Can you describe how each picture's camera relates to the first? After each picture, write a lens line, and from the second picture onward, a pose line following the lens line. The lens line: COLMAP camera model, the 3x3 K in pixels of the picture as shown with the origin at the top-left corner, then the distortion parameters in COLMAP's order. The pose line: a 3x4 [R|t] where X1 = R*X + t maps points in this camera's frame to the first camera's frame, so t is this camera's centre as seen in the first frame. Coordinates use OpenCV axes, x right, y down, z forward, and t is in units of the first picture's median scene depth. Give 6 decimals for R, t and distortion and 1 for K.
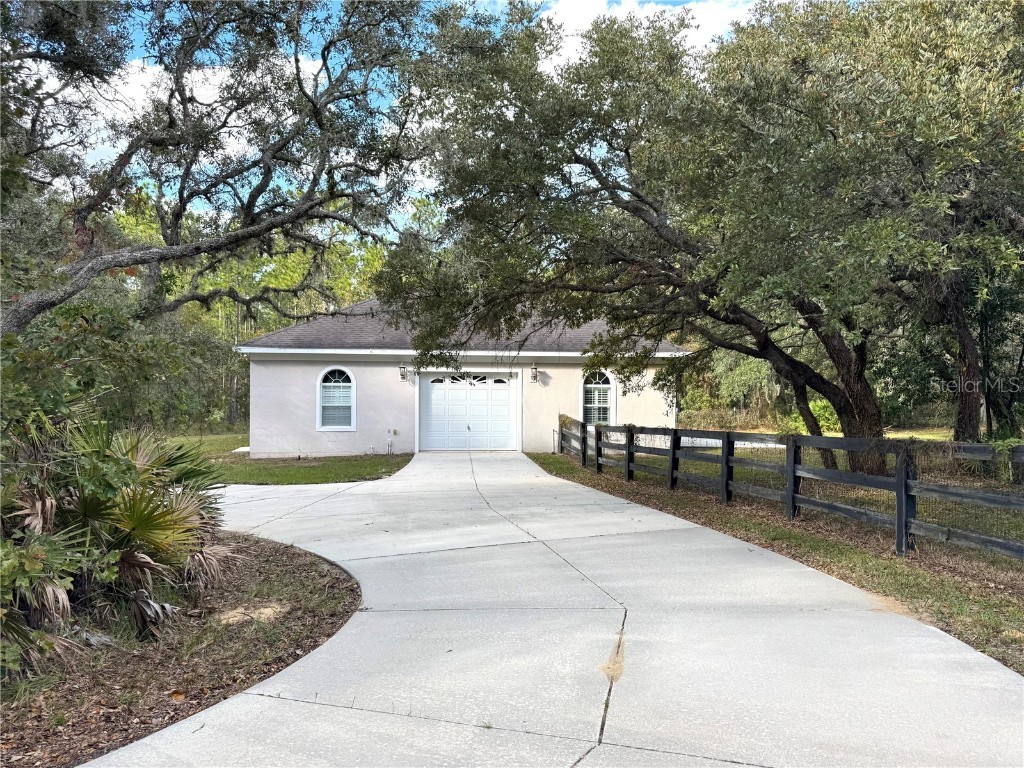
lens RADIAL K [[742.2, 0, 511.3], [0, 742.2, 382.7], [0, 0, 1]] dist [0.008551, 0.000704]
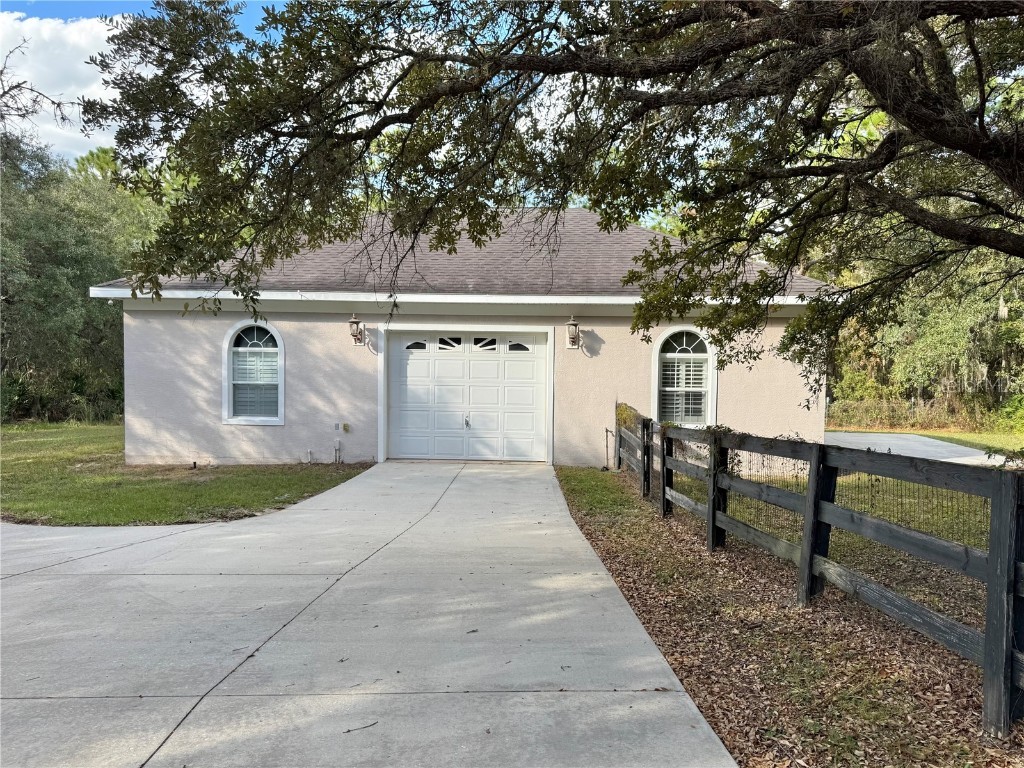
lens RADIAL K [[783.7, 0, 512.1], [0, 783.7, 389.6], [0, 0, 1]] dist [0.007140, -0.006182]
pose [[0.986748, 0.012424, -0.161785, 0.084722], [-0.008036, 0.999583, 0.027749, 0.015432], [0.162062, -0.026081, 0.986436, 0.380738]]
